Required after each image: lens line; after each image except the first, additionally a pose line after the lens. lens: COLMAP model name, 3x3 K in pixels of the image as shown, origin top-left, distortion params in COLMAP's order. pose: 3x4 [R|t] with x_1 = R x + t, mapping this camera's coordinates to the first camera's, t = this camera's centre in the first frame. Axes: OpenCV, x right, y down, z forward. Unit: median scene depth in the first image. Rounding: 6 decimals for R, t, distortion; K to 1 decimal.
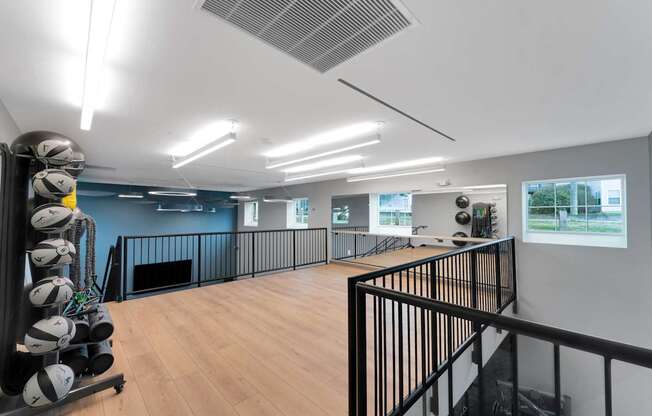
lens RADIAL K [[259.8, 0, 325.2], [0, 259.8, 210.3], [0, 0, 1]] dist [0.002001, -0.000664]
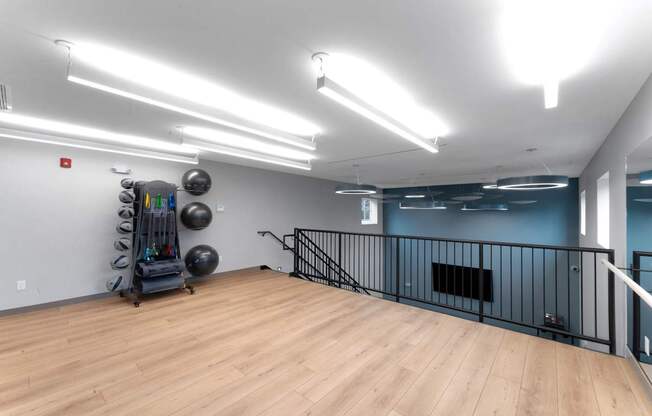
lens RADIAL K [[259.8, 0, 326.7], [0, 259.8, 207.1], [0, 0, 1]] dist [0.002001, -0.000664]
pose [[0.095068, -0.022956, -0.995206, 0.359587], [0.014131, 0.999664, -0.021709, 0.013159], [0.995371, -0.012000, 0.095360, 0.649556]]
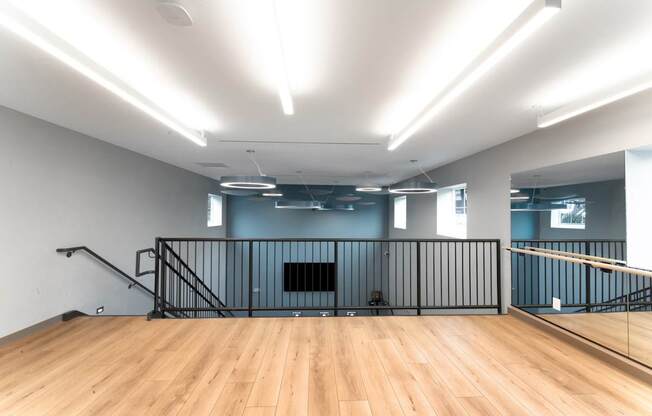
lens RADIAL K [[259.8, 0, 326.6], [0, 259.8, 213.2], [0, 0, 1]] dist [0.002001, -0.000664]
pose [[0.748576, -0.000280, -0.663049, 0.096193], [0.008986, 0.999912, 0.009723, 0.011479], [0.662988, -0.013236, 0.748513, 0.465154]]
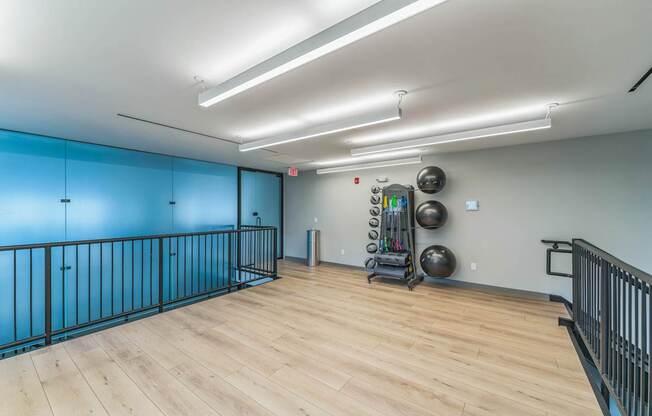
lens RADIAL K [[259.8, 0, 327.7], [0, 259.8, 209.0], [0, 0, 1]] dist [0.002001, -0.000664]
pose [[-0.985146, -0.002450, -0.171703, 0.004275], [0.002924, 0.999514, -0.031039, 0.022832], [0.171696, -0.031080, -0.984660, 0.999361]]
